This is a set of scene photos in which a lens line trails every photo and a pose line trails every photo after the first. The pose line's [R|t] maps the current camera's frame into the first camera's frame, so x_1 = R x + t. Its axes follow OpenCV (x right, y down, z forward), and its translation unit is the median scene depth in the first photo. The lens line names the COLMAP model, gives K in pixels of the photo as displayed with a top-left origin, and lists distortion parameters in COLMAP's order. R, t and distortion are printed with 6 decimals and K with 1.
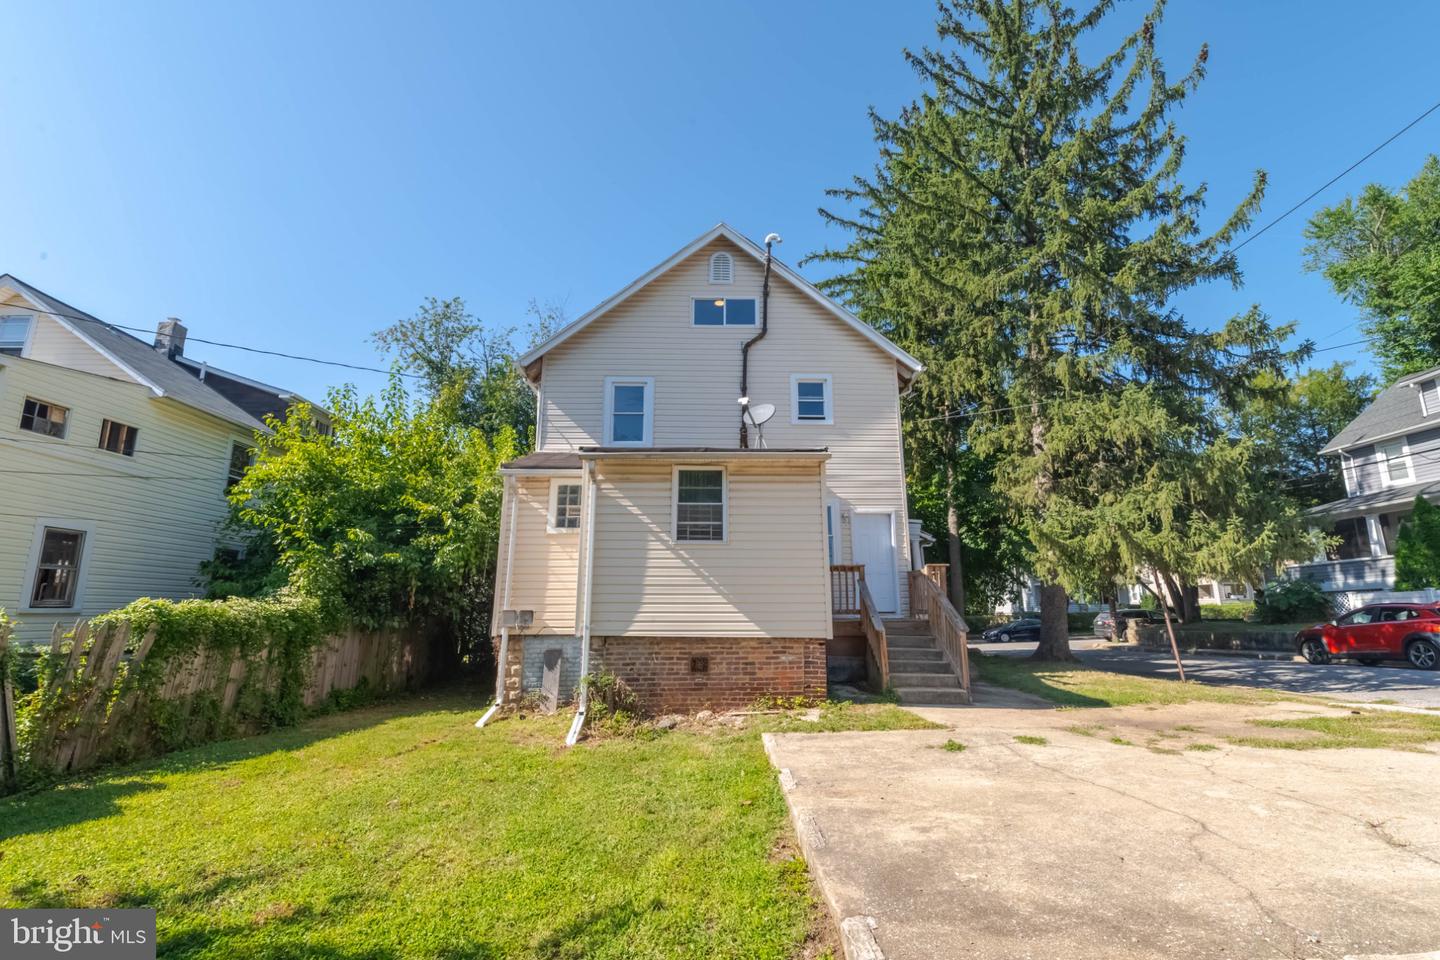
lens RADIAL K [[611.5, 0, 733.7], [0, 611.5, 482.1], [0, 0, 1]] dist [-0.011569, -0.000063]
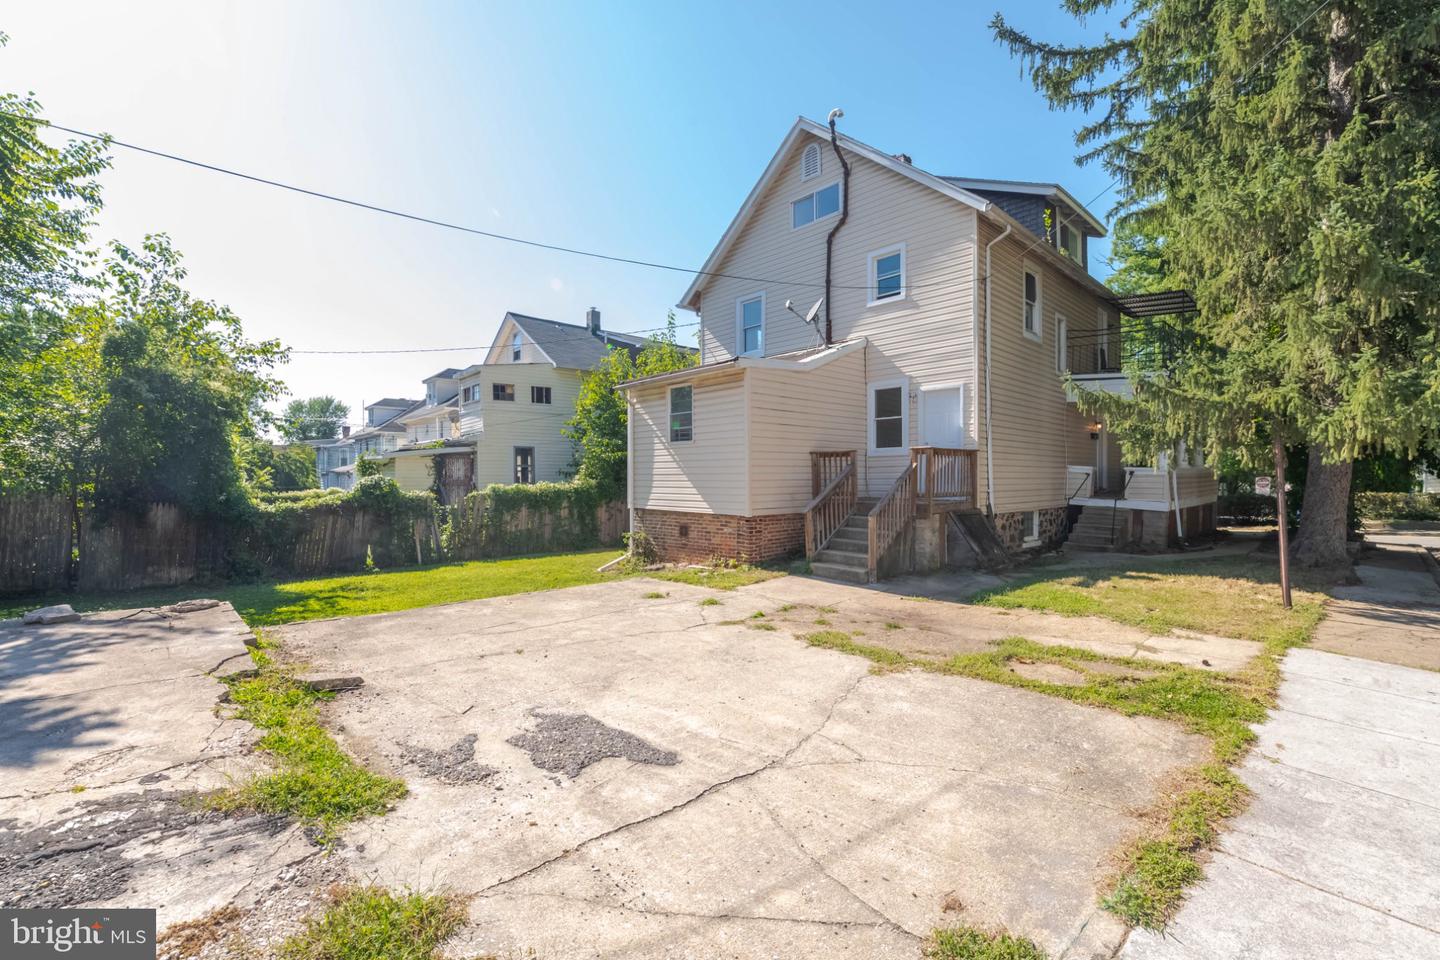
lens RADIAL K [[611.5, 0, 733.7], [0, 611.5, 482.1], [0, 0, 1]] dist [-0.011569, -0.000063]
pose [[0.676491, 0.003479, -0.736442, 0.832584], [0.156053, 0.976603, 0.147963, 0.002799], [0.719727, -0.215020, 0.660121, 0.151872]]
